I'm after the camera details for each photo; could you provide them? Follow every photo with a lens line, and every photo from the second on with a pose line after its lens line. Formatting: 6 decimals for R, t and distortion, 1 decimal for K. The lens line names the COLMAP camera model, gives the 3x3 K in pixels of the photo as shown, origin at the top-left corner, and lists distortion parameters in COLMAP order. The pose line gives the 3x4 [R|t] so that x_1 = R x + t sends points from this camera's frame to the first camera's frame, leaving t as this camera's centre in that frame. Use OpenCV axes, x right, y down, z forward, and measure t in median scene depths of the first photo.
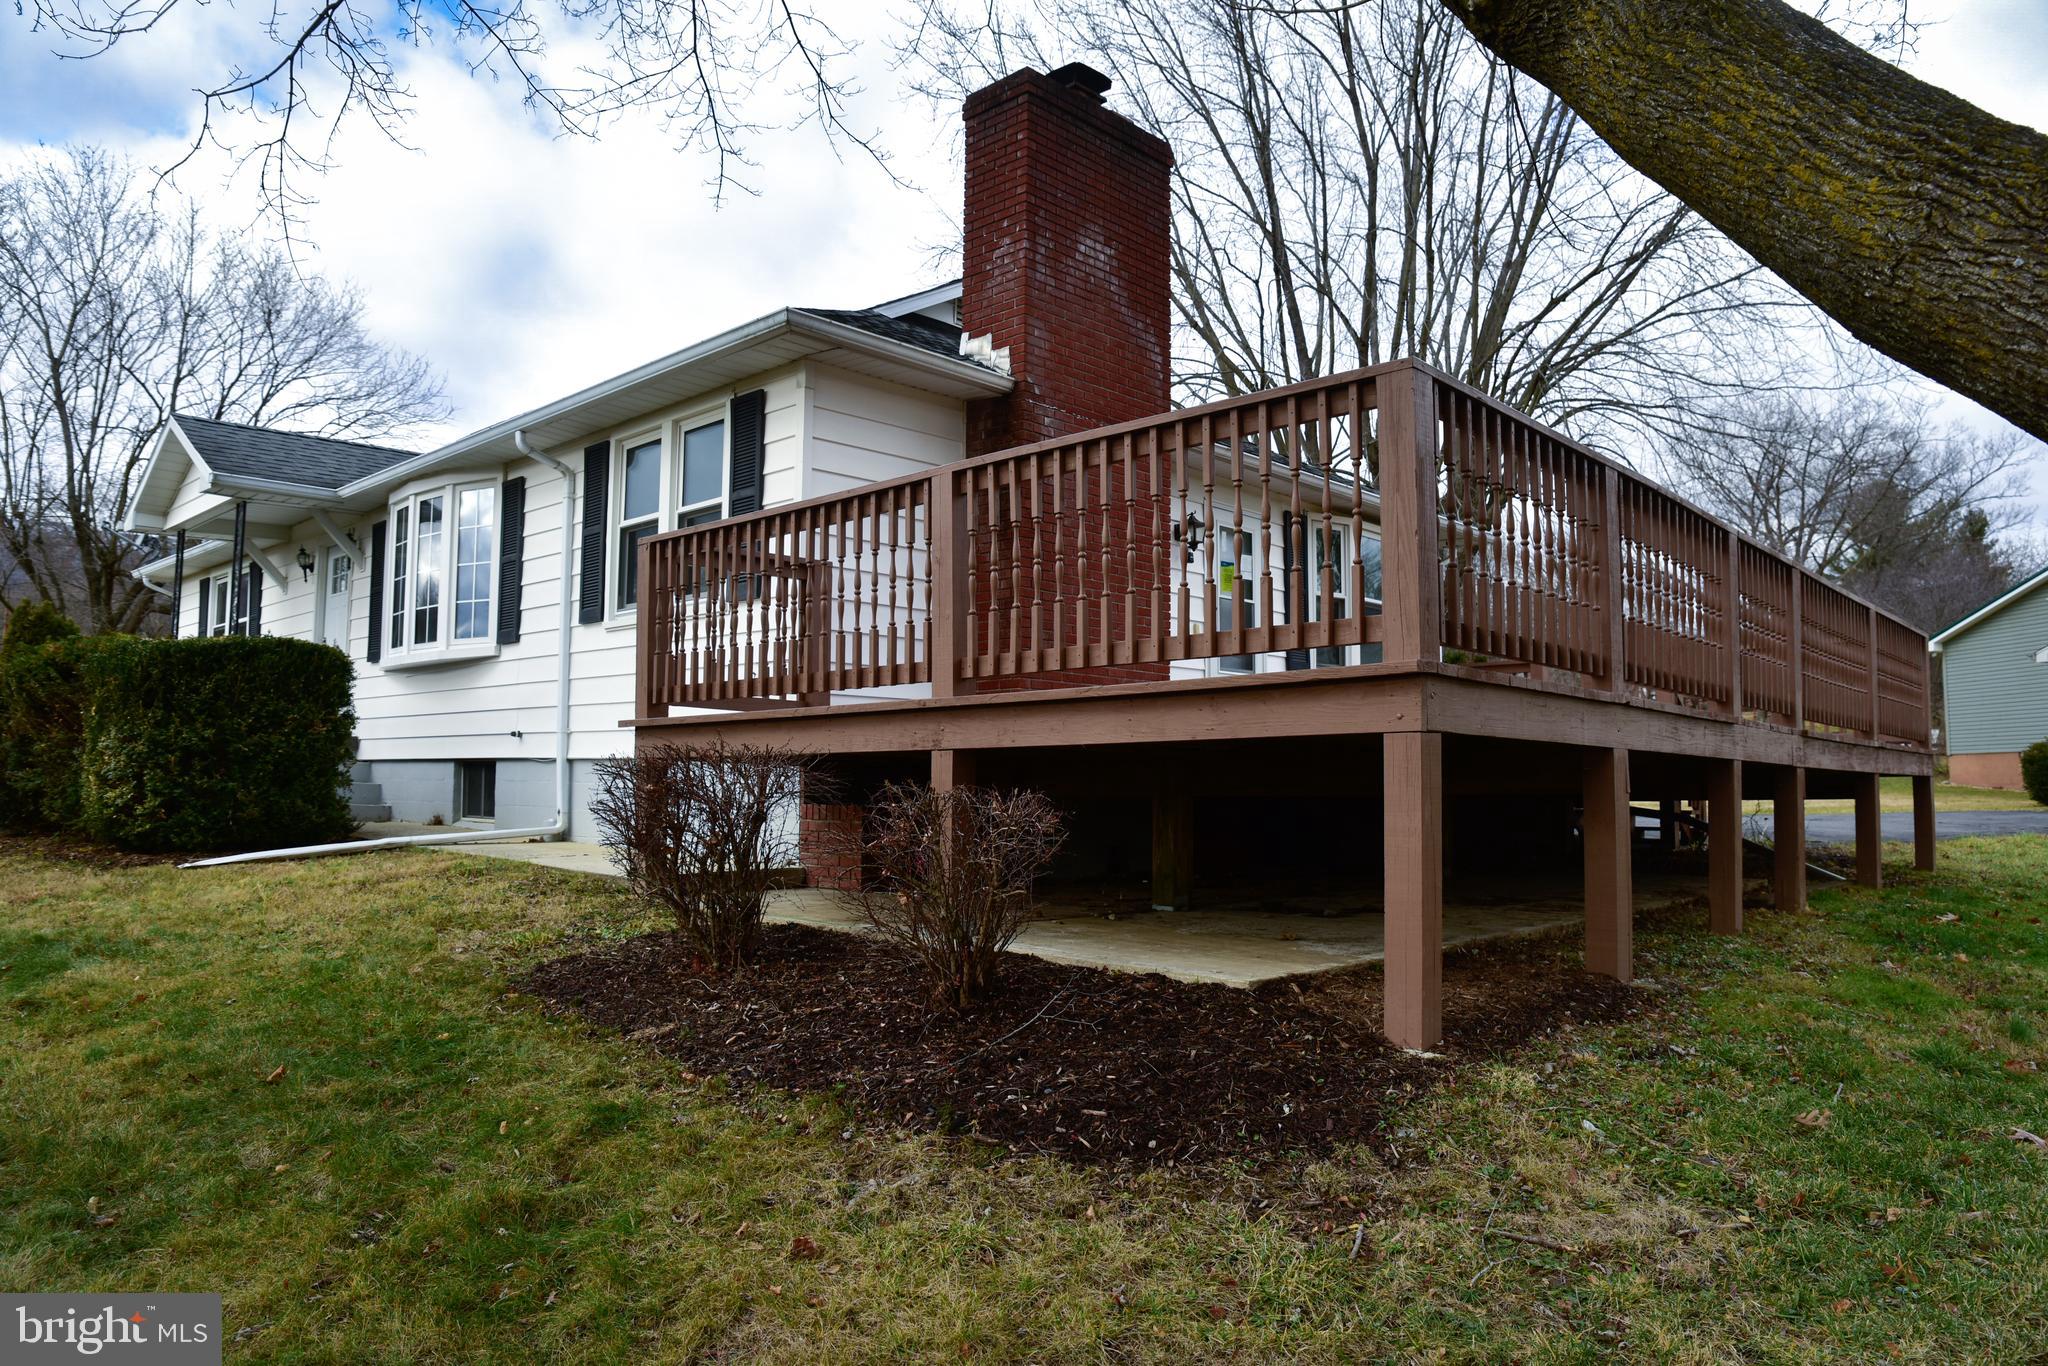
lens RADIAL K [[1390.5, 0, 1024.5], [0, 1390.5, 685.0], [0, 0, 1]] dist [-0.133814, 0.087012]
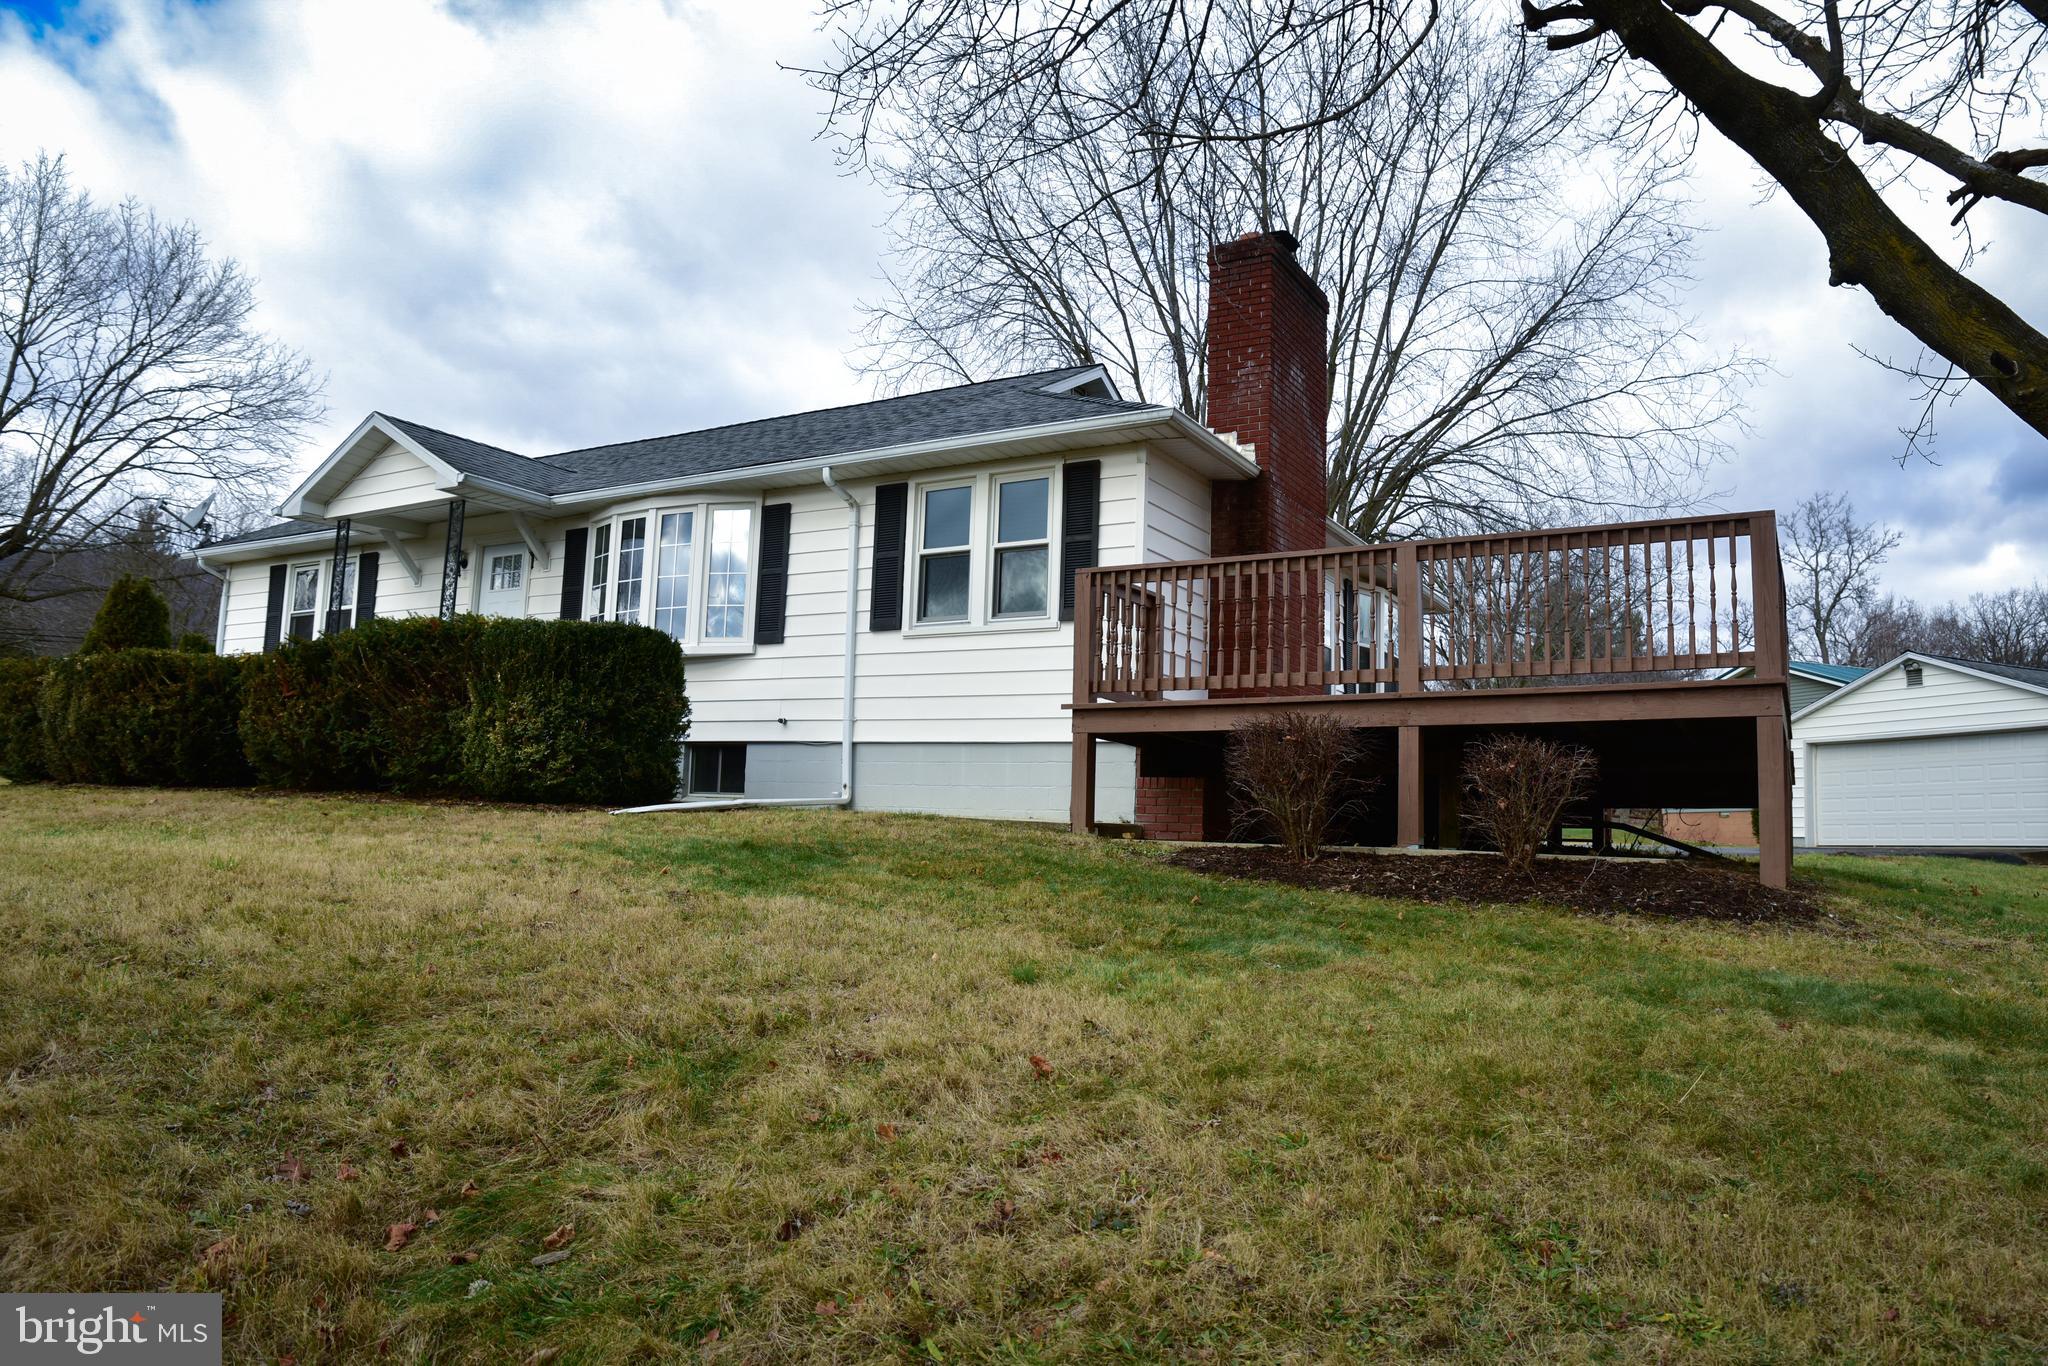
lens RADIAL K [[1390.5, 0, 1024.5], [0, 1390.5, 683.0], [0, 0, 1]] dist [-0.133814, 0.087012]
pose [[0.973737, 0.053580, 0.221279, -0.488015], [-0.045189, 0.998061, -0.042814, 0.050416], [-0.223144, 0.031690, 0.974270, -0.231577]]
